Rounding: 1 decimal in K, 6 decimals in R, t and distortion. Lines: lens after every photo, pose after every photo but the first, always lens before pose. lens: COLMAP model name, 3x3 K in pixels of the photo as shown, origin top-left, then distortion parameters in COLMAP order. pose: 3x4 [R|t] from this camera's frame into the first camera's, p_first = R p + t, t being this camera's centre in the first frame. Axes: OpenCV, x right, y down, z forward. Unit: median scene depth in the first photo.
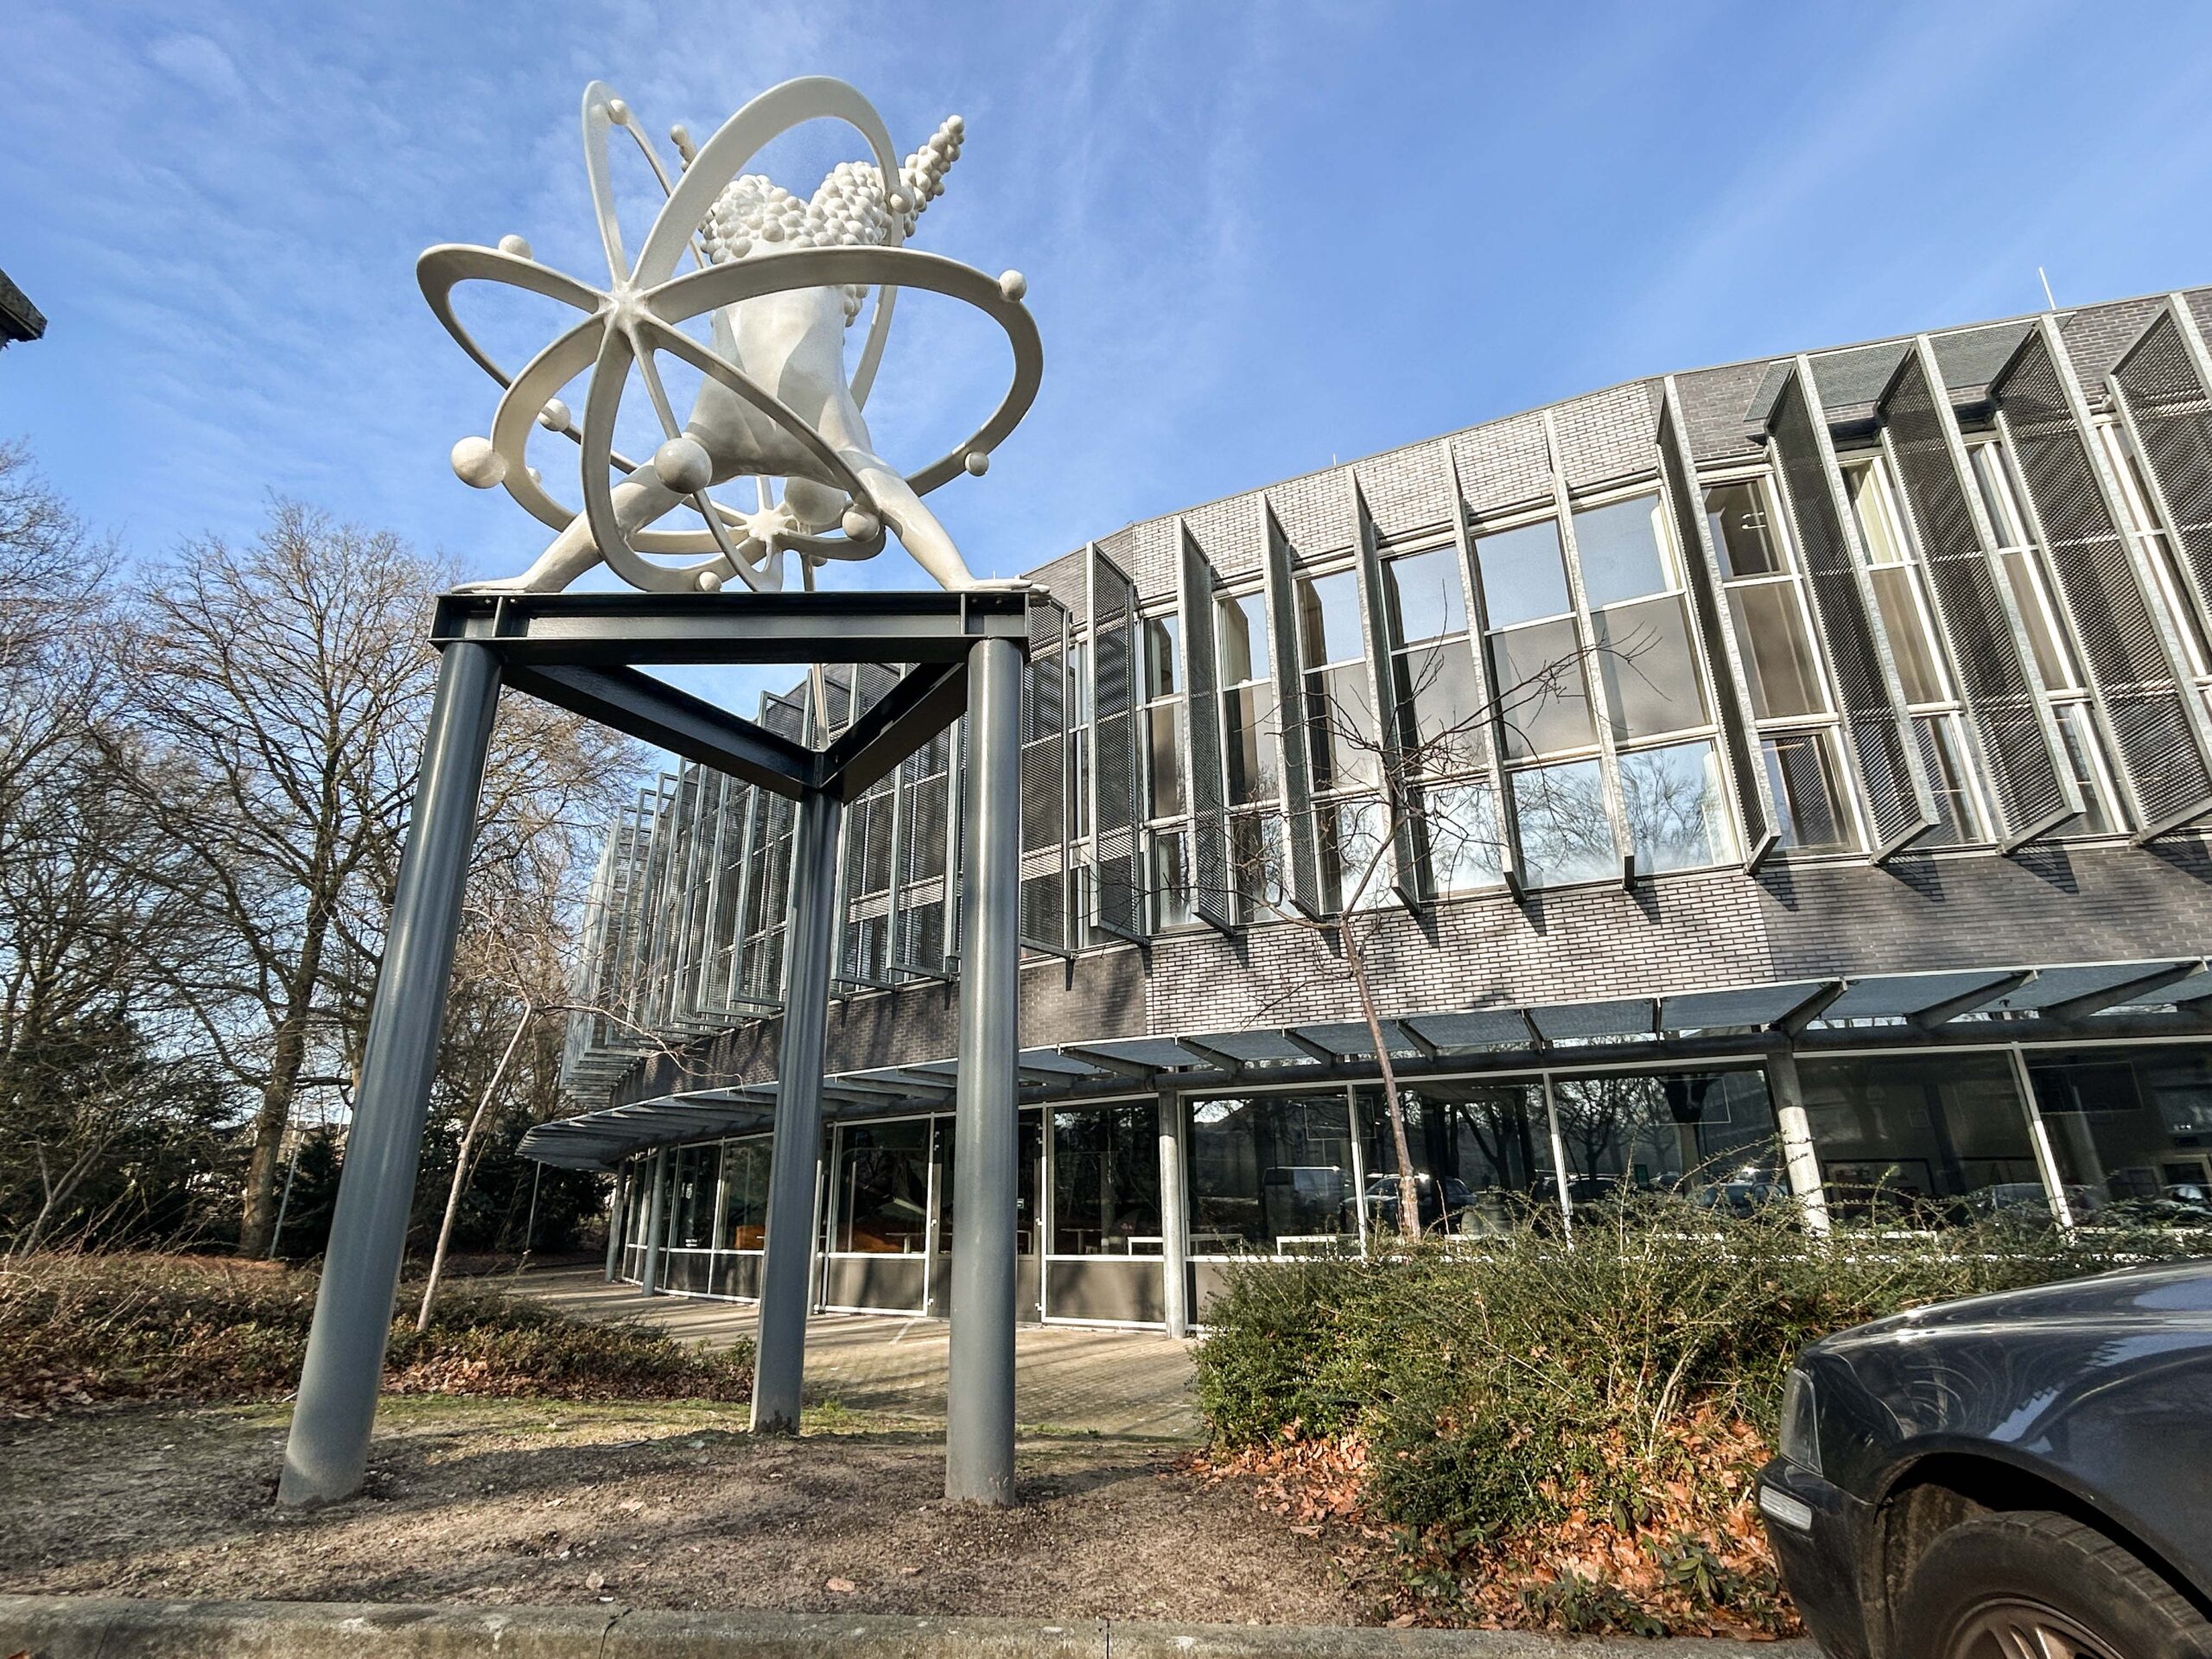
lens RADIAL K [[1095.0, 0, 1115.1], [0, 1095.0, 820.3], [0, 0, 1]] dist [-0.008107, 0.007517]
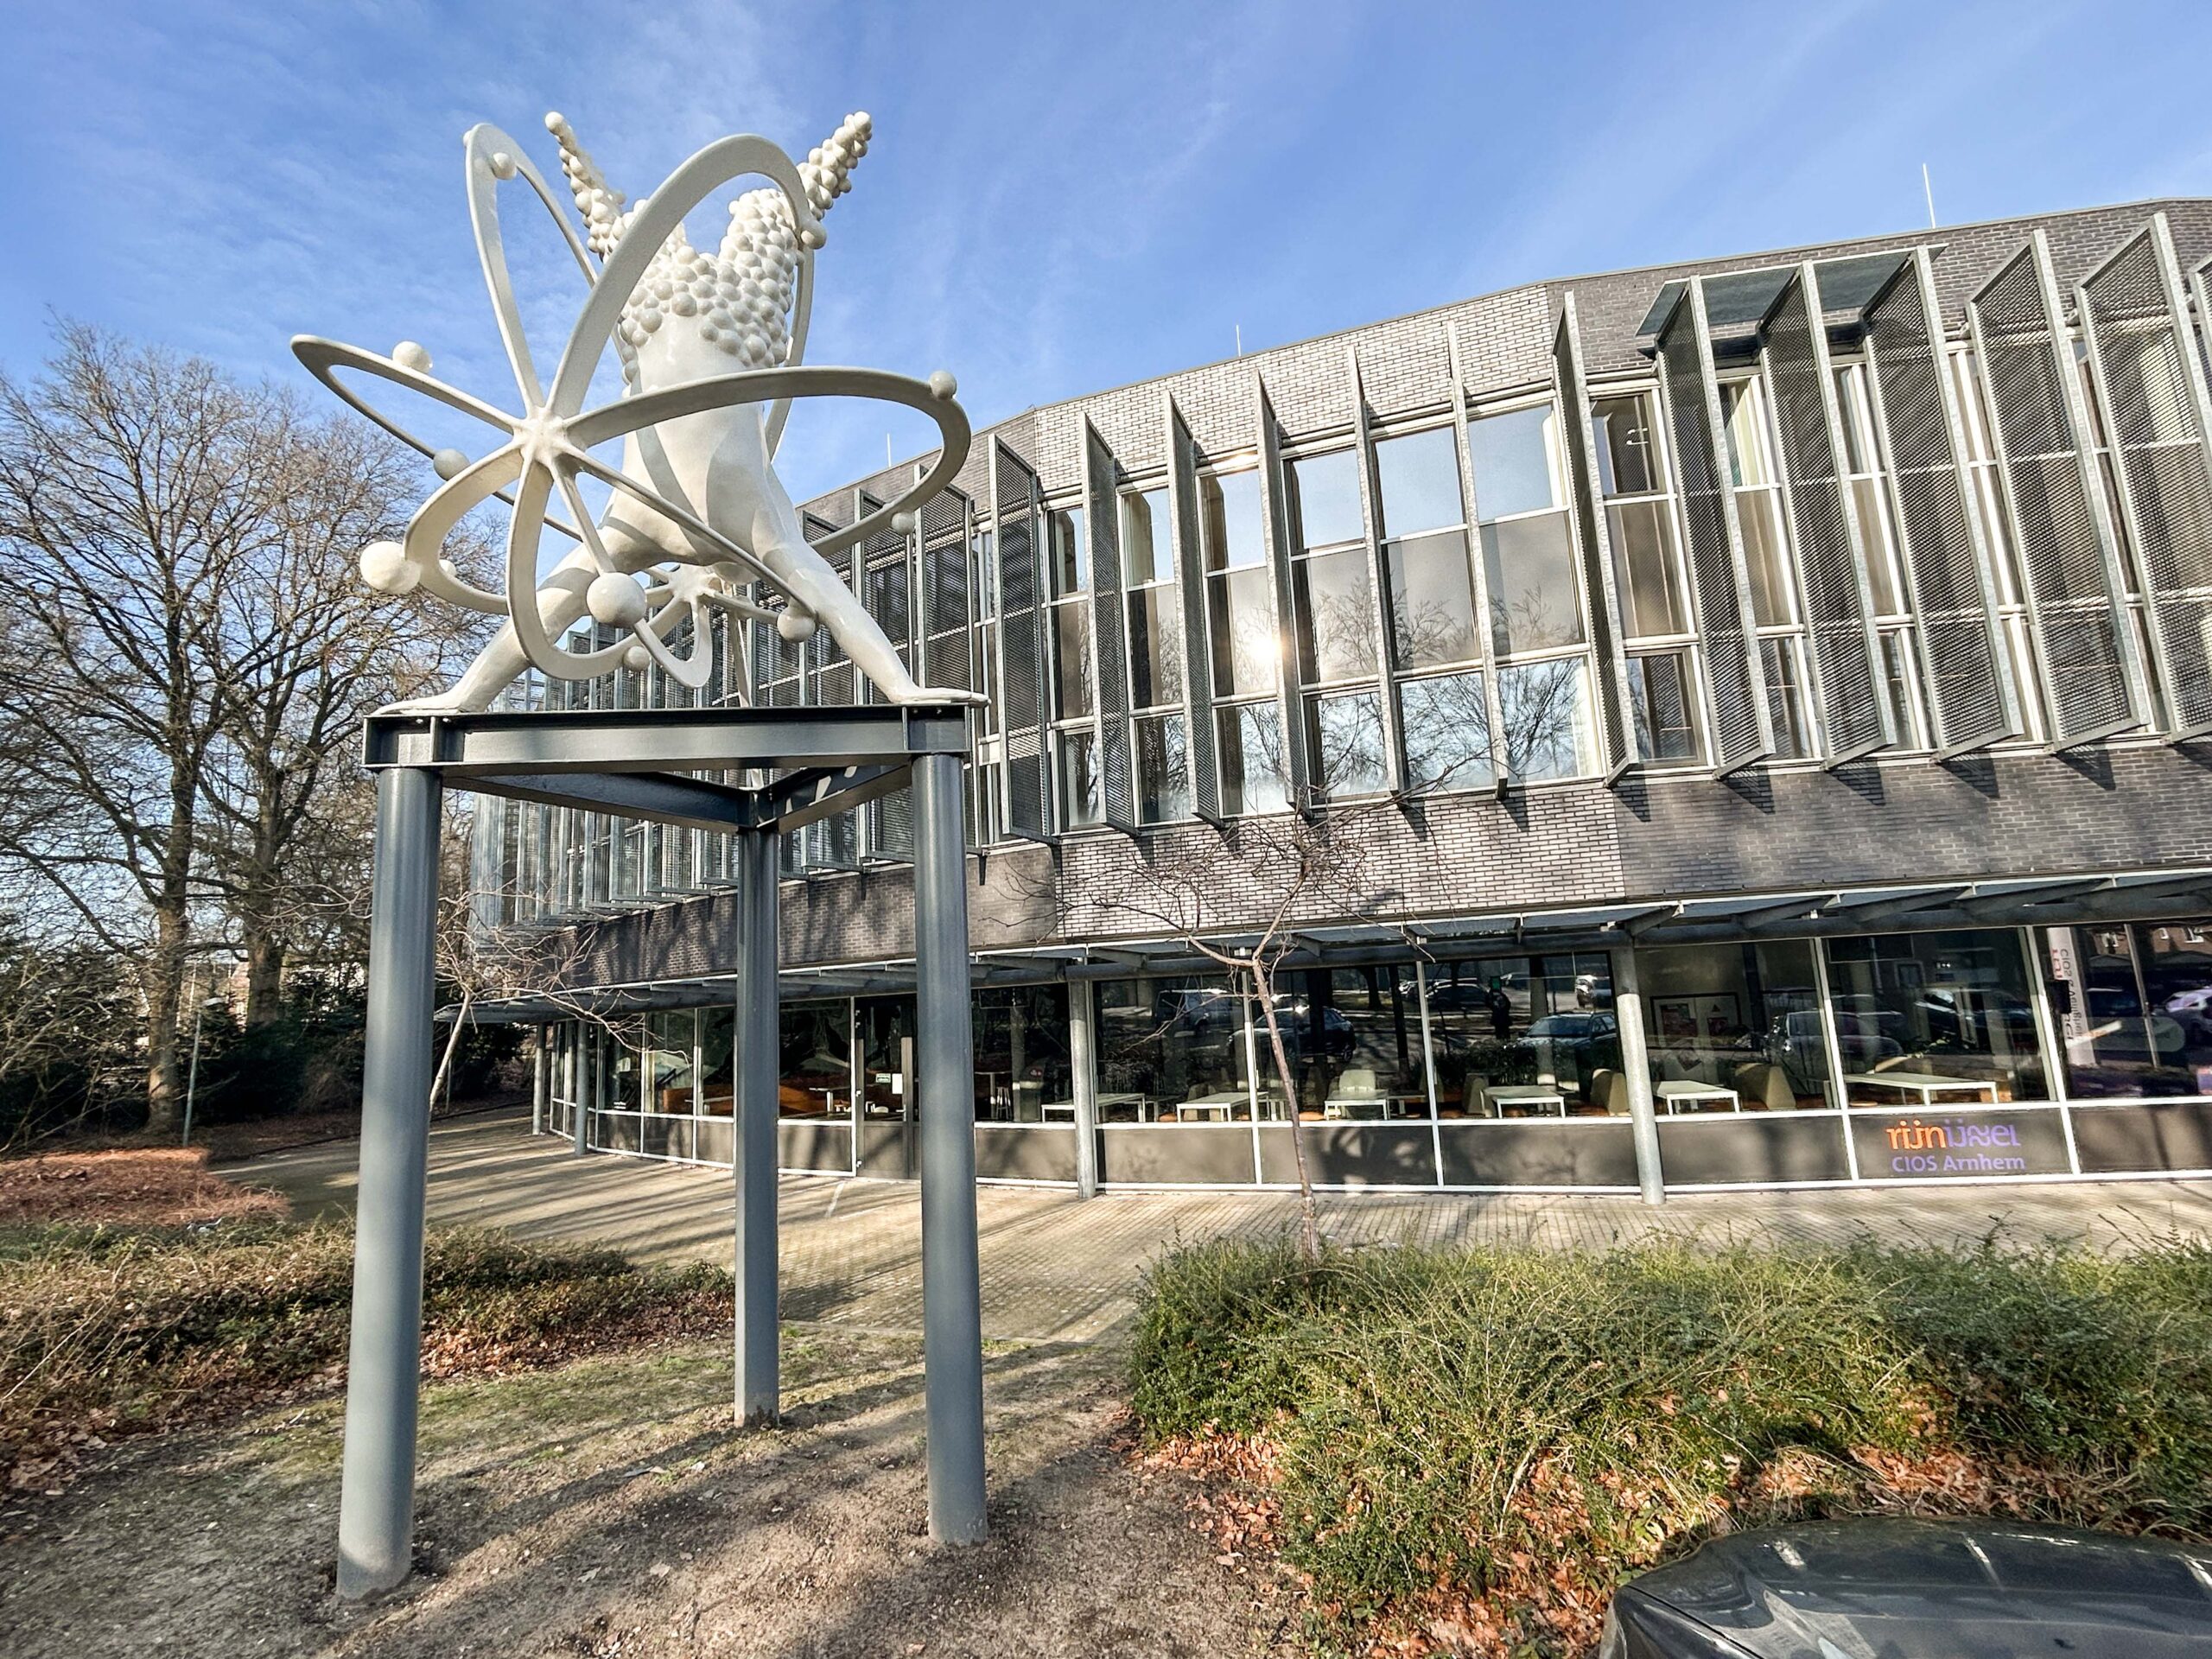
lens RADIAL K [[1069.2, 0, 1115.2], [0, 1069.2, 818.9], [0, 0, 1]] dist [-0.000870, 0.002462]
pose [[0.995333, -0.018571, 0.094694, -0.011576], [0.002476, 0.985899, 0.167325, -0.082708], [-0.096466, -0.166309, 0.981344, -0.008857]]
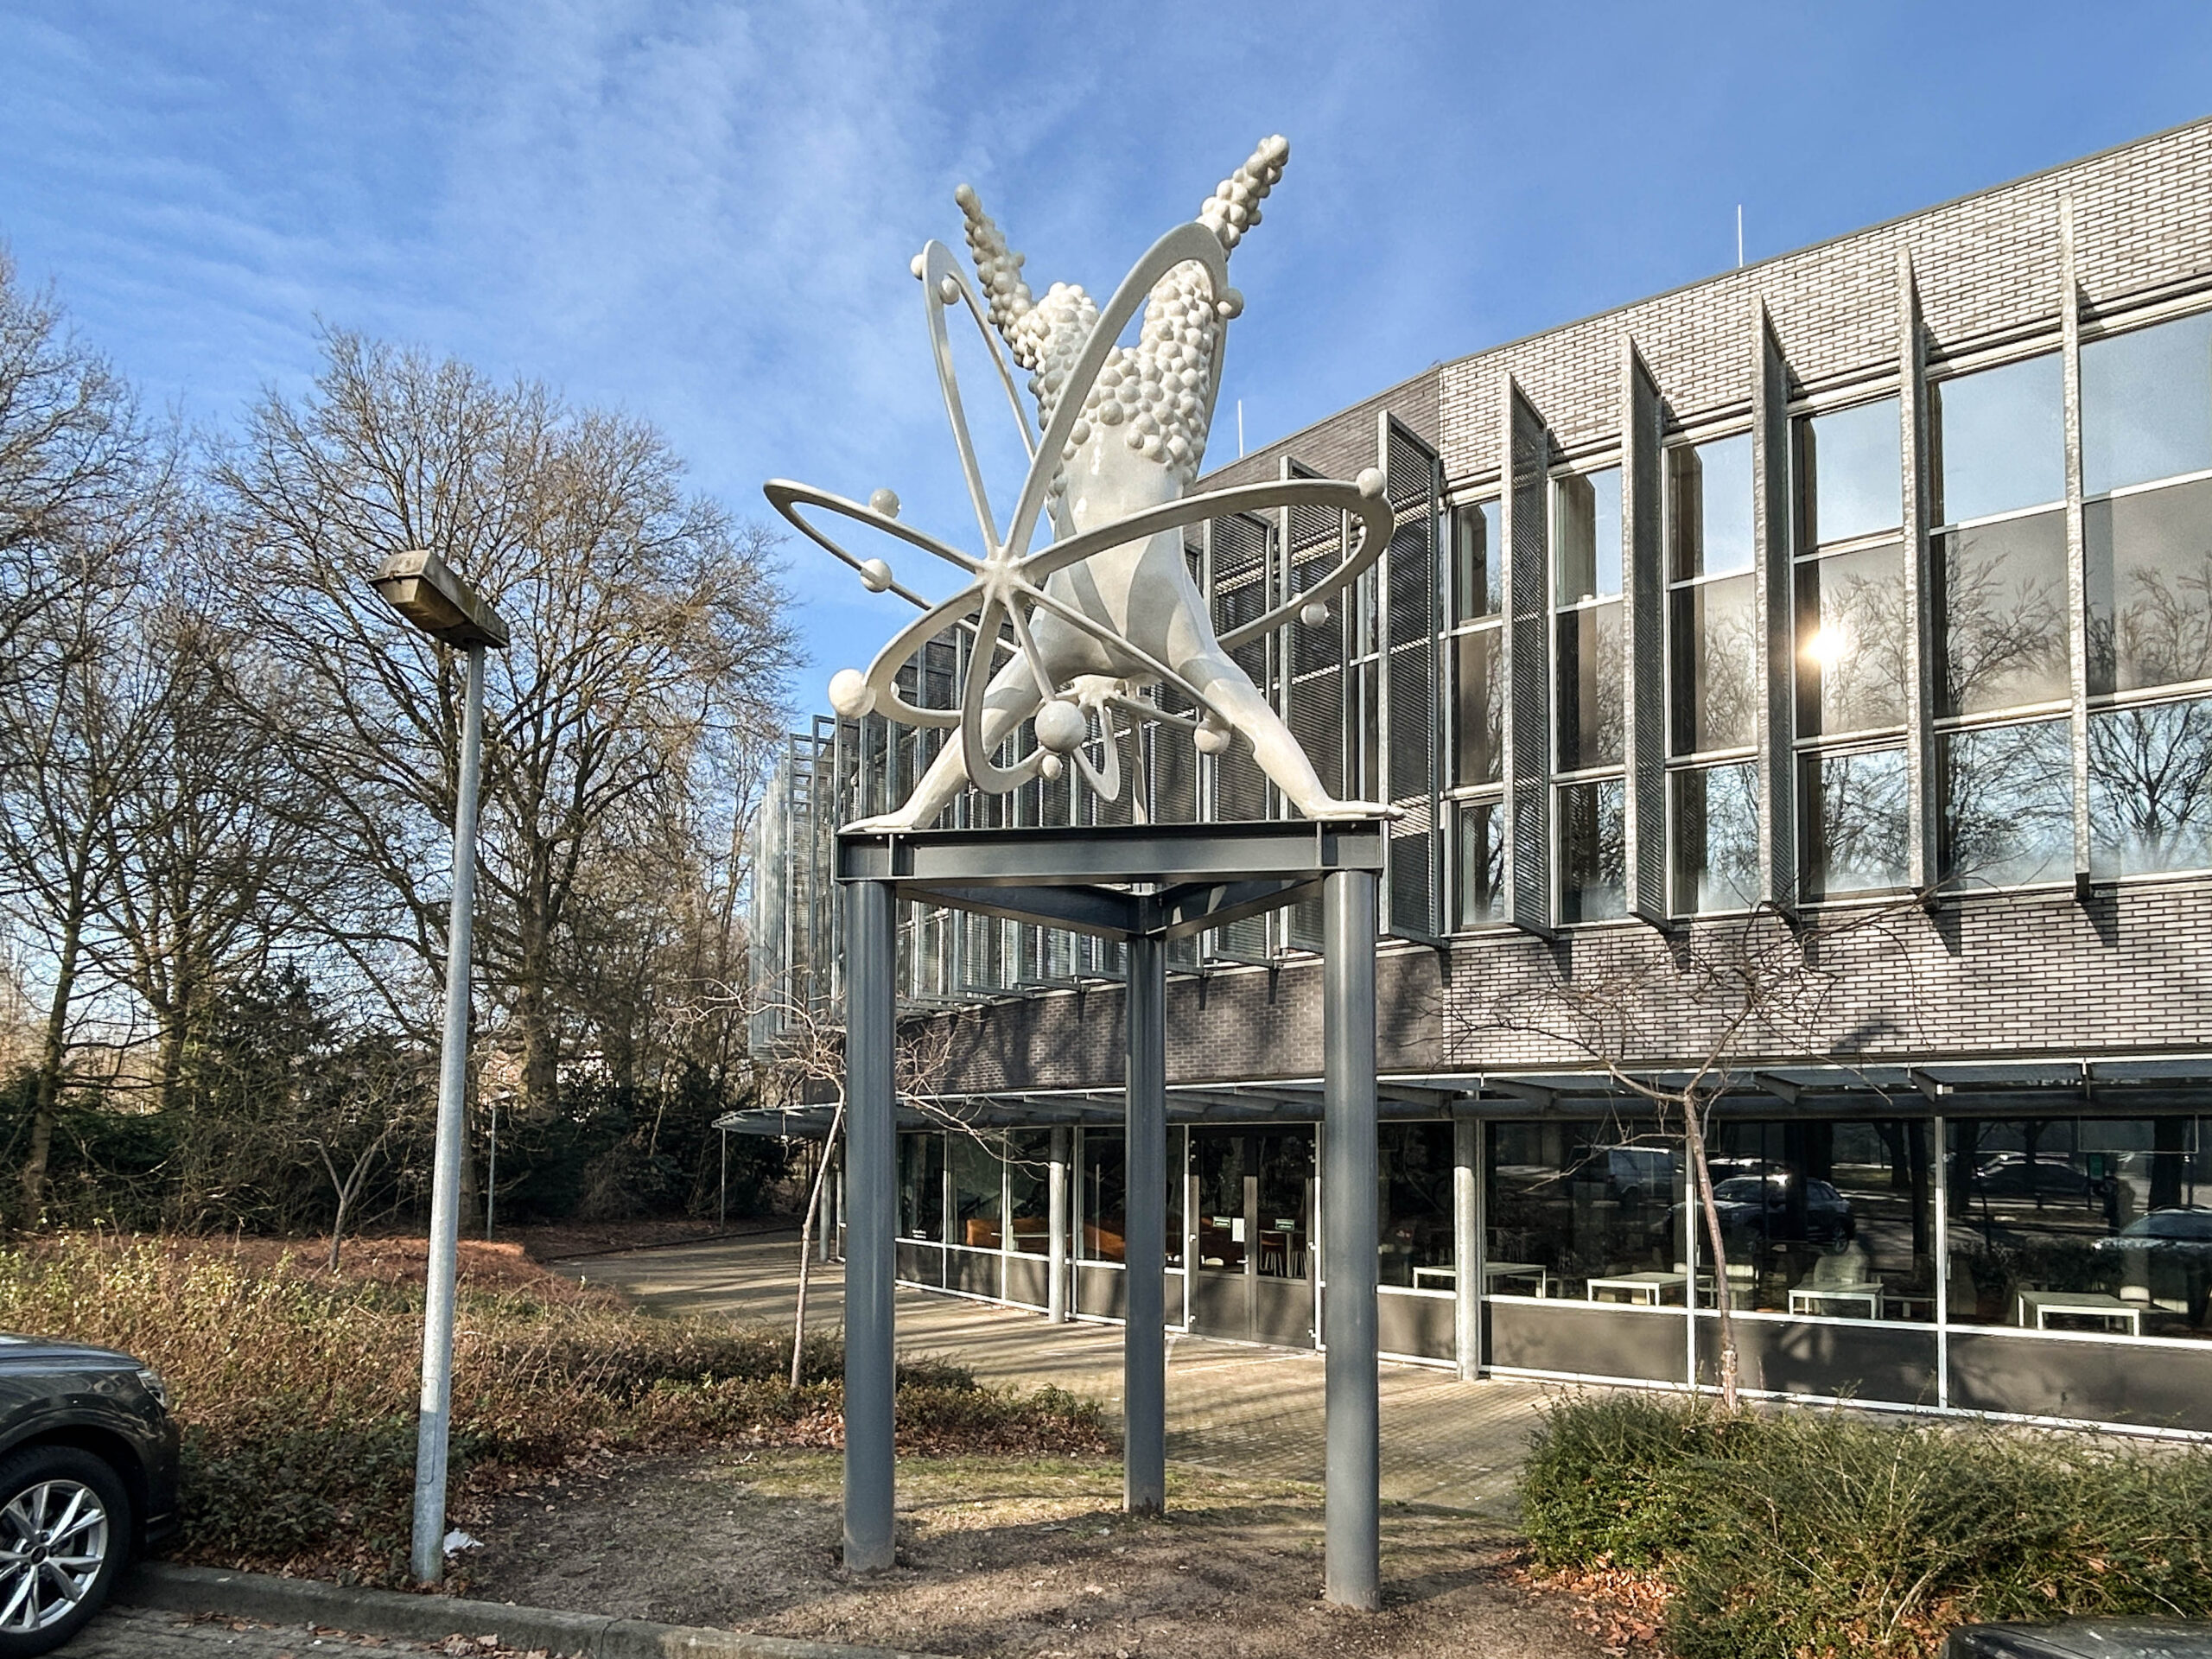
lens RADIAL K [[1448.5, 0, 1118.3], [0, 1448.5, 1087.1], [0, 0, 1]] dist [0.003408, -0.004790]
pose [[0.985074, 0.016909, -0.171297, -0.026781], [0.033434, 0.957413, 0.286780, -0.111362], [0.168851, -0.288227, 0.942558, -0.117294]]
